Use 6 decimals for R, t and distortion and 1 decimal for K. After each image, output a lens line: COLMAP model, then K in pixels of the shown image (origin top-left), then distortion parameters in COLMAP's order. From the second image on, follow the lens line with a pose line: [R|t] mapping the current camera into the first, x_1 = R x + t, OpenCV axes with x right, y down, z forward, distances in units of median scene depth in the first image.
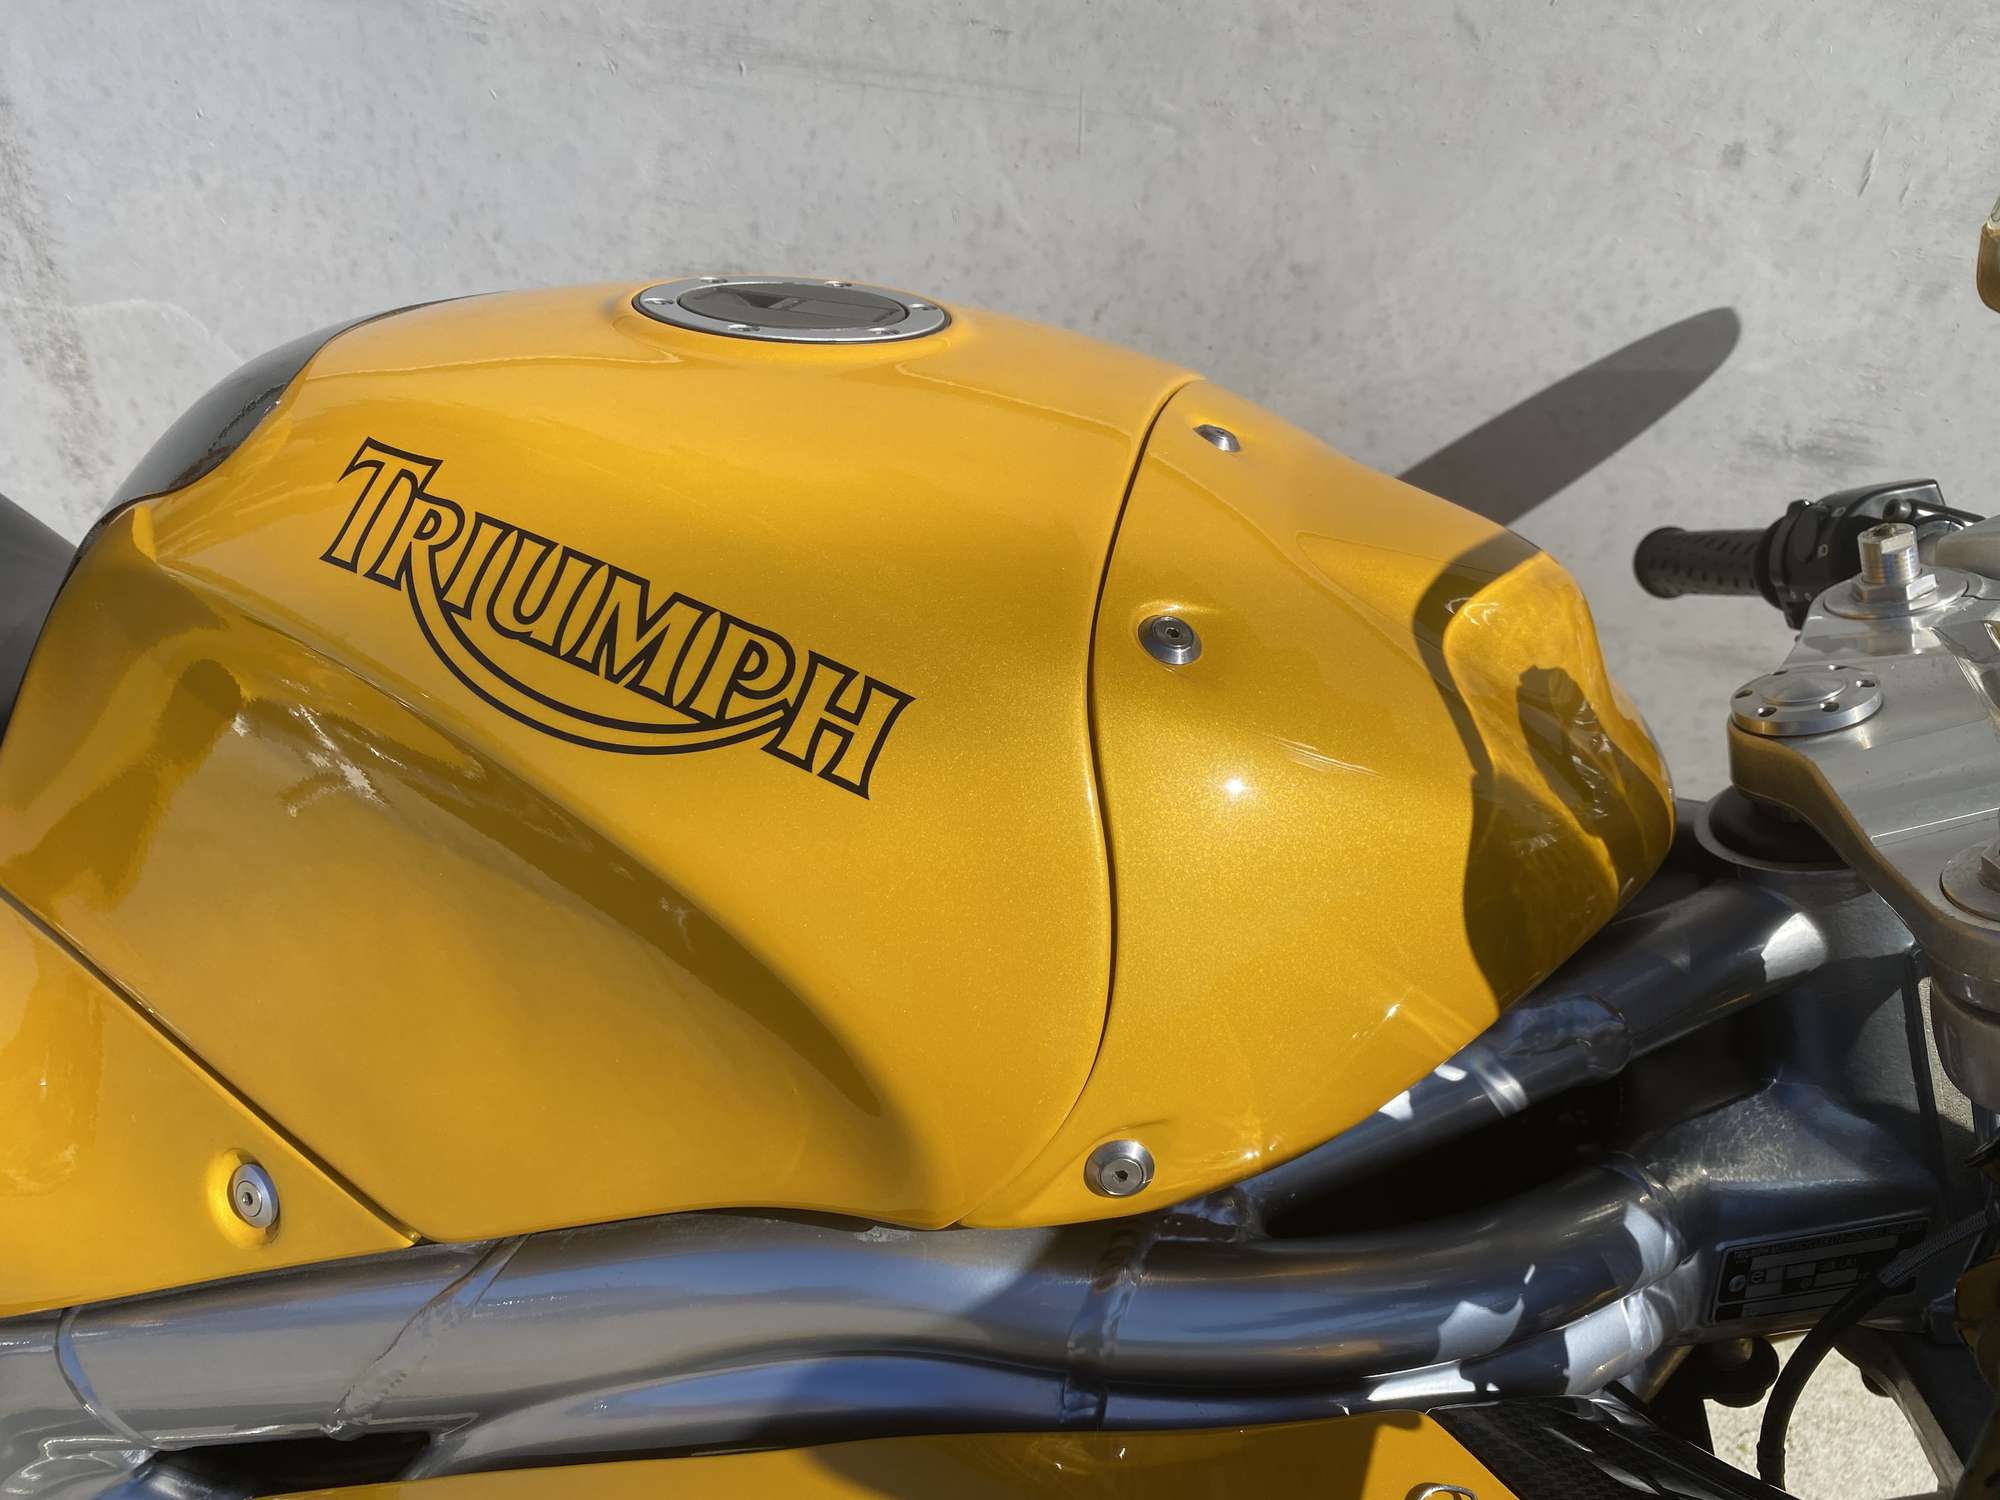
lens RADIAL K [[1495.2, 0, 997.8], [0, 1495.2, 701.0], [0, 0, 1]] dist [0.038799, -0.004768]
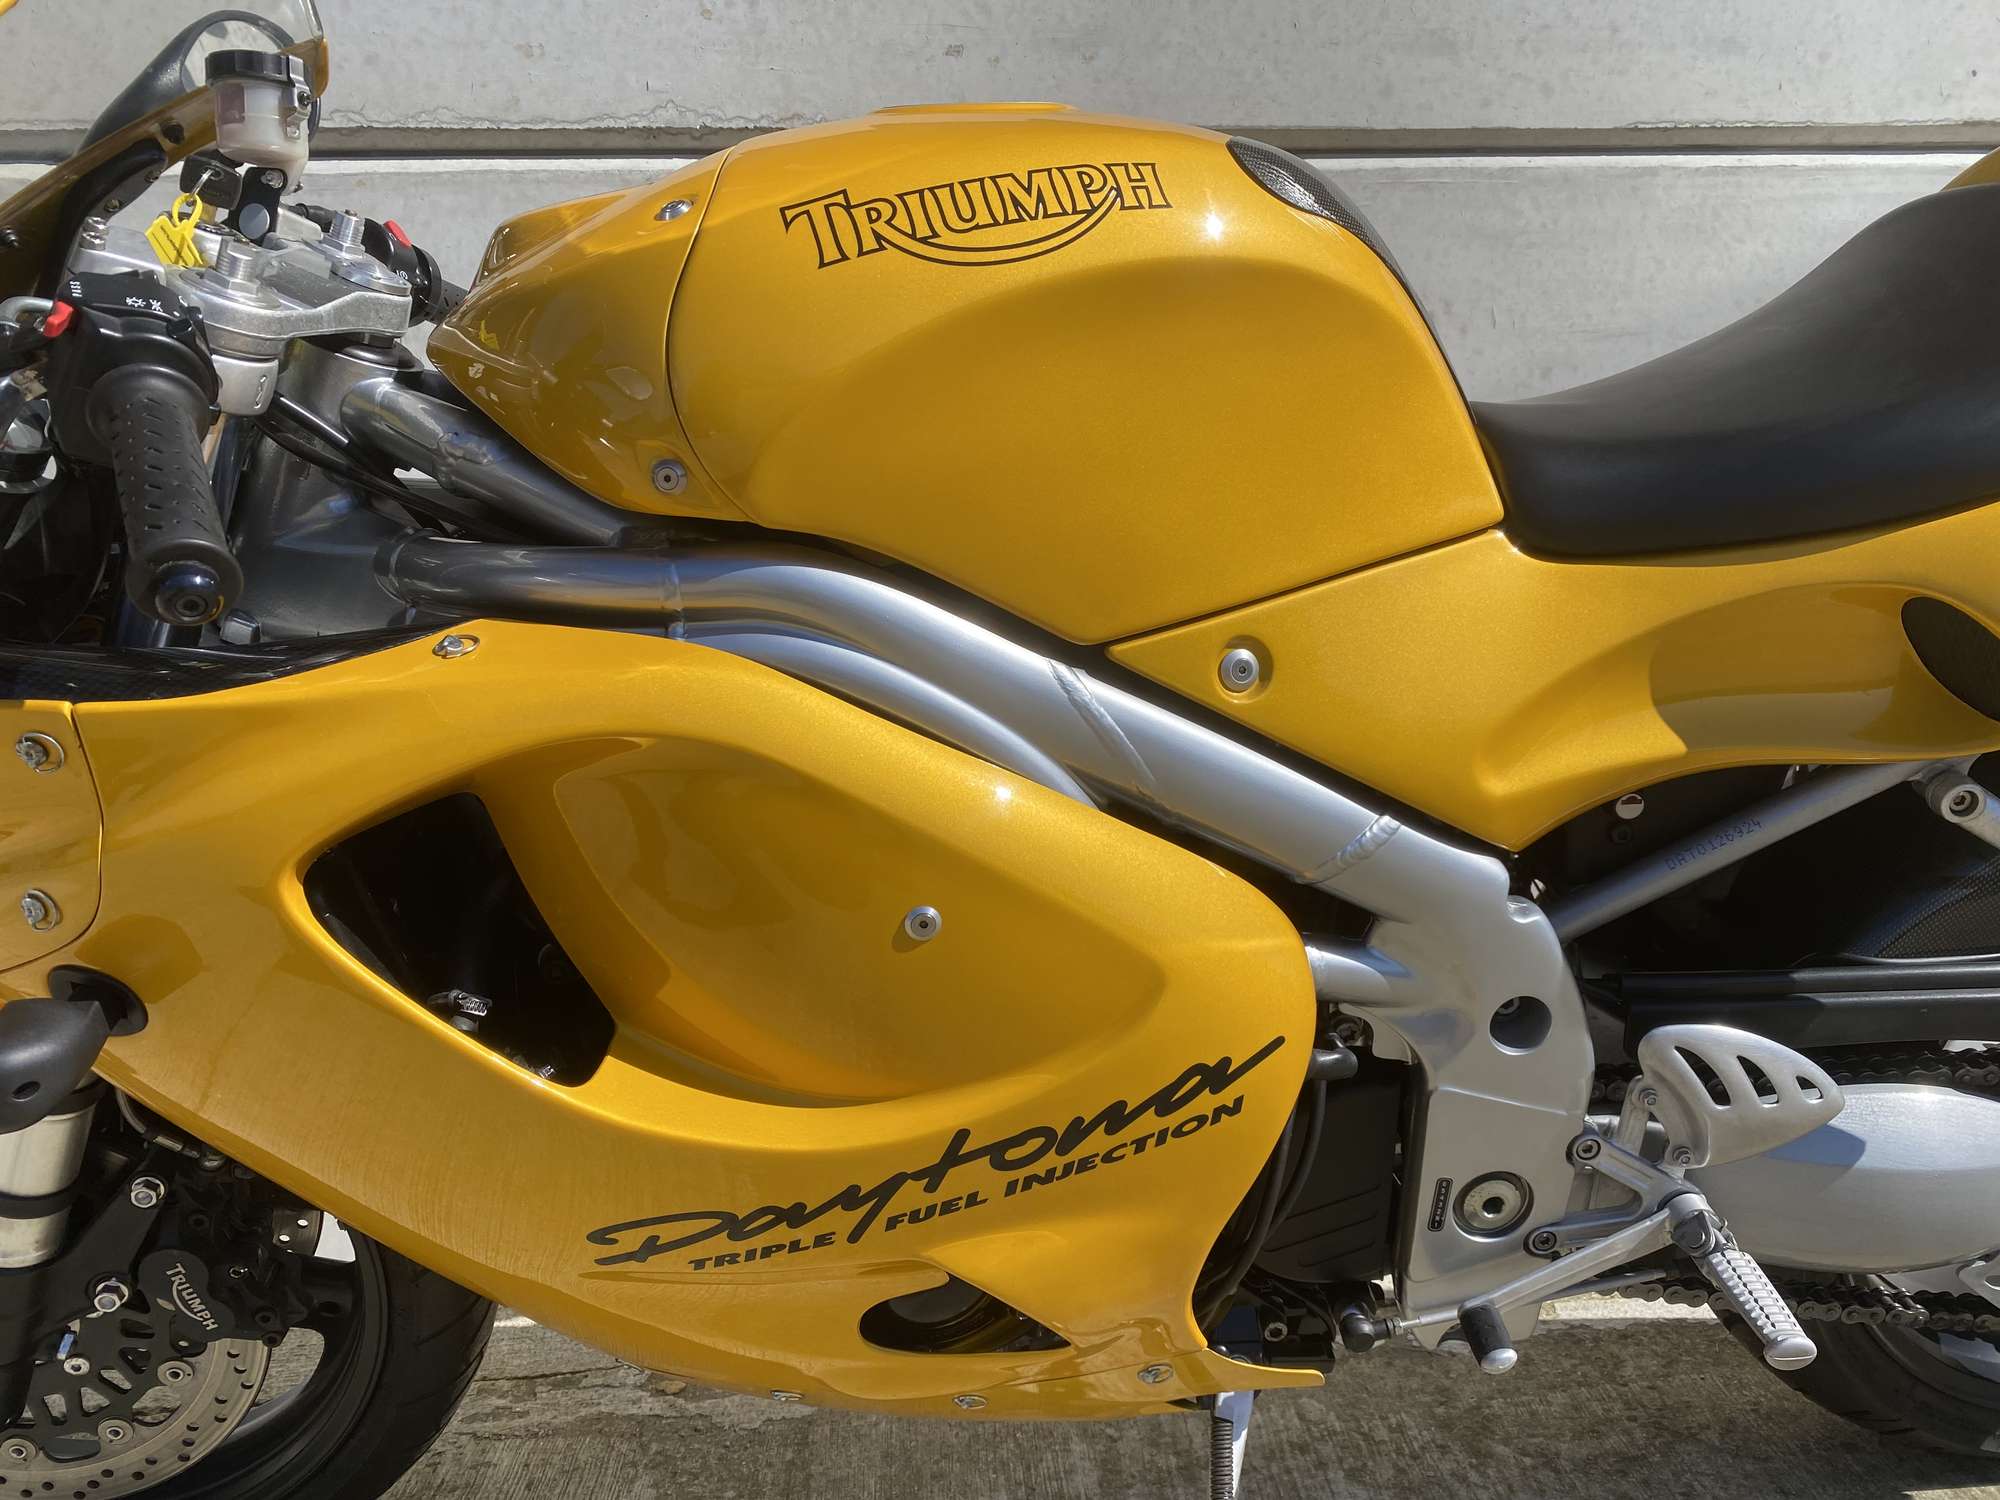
lens RADIAL K [[1564.3, 0, 1000.0], [0, 1564.3, 750.0], [0, 0, 1]] dist [0.000115, 0.006793]
pose [[0.670157, -0.515333, 0.534155, -1.653570], [0.562552, 0.822132, 0.087379, 0.332300], [-0.484175, 0.241932, 0.840858, -0.456452]]
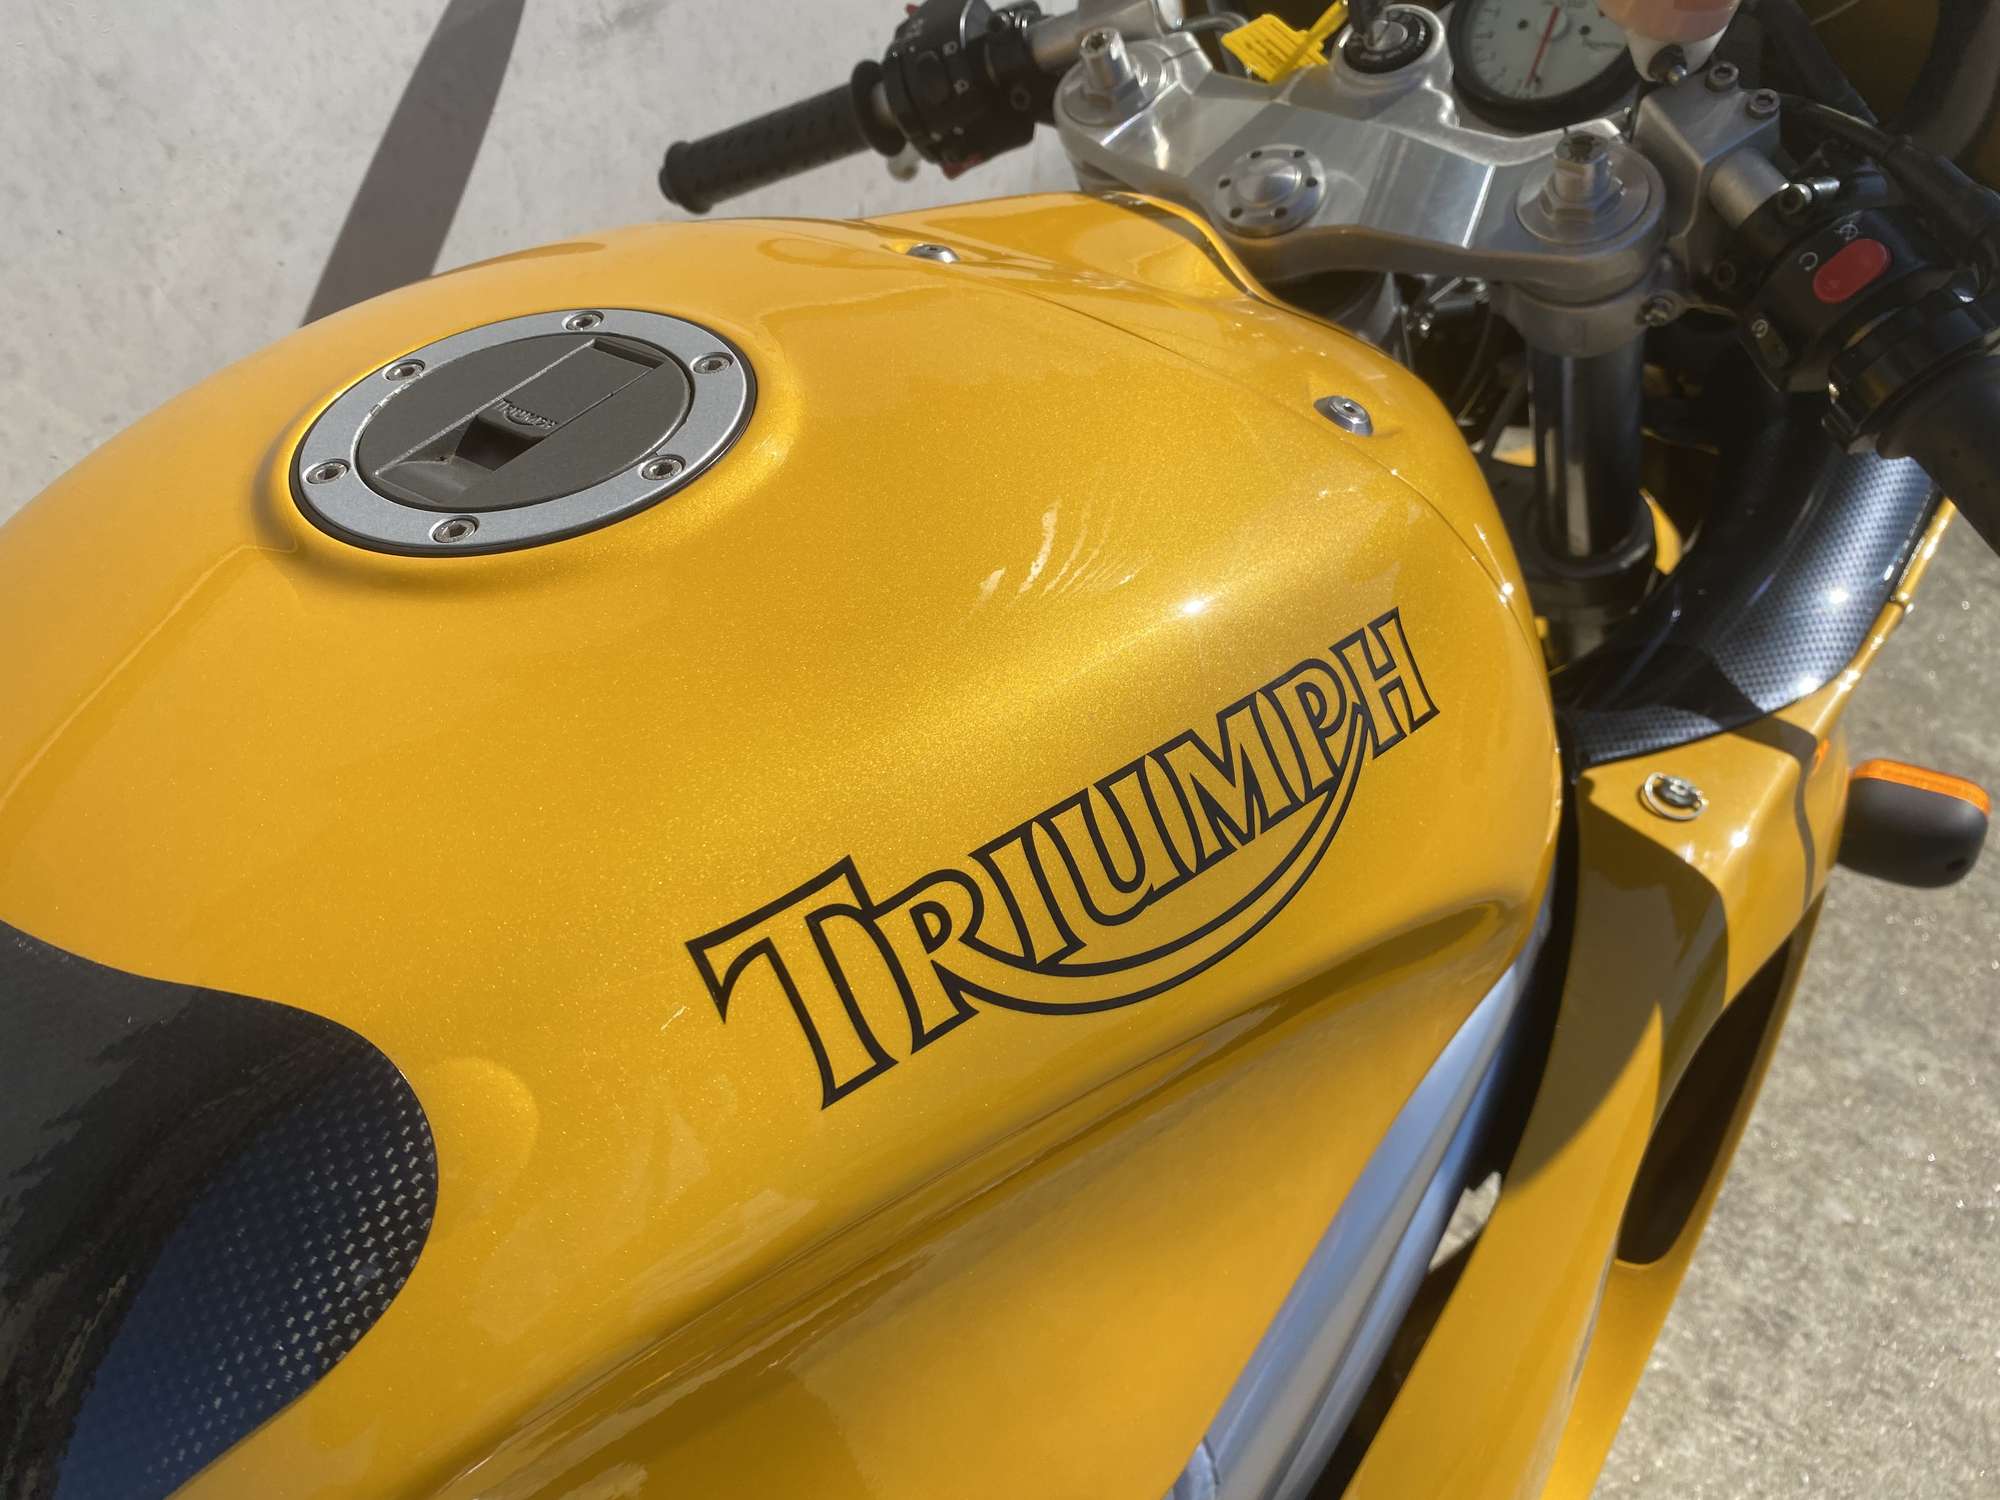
lens RADIAL K [[1547.0, 0, 1024.7], [0, 1547.0, 708.5], [0, 0, 1]] dist [0.169465, -0.226436]
pose [[0.374816, -0.688244, 0.621154, -0.782090], [0.502897, 0.713795, 0.487433, -0.544084], [-0.778850, 0.129679, 0.613658, 0.551718]]
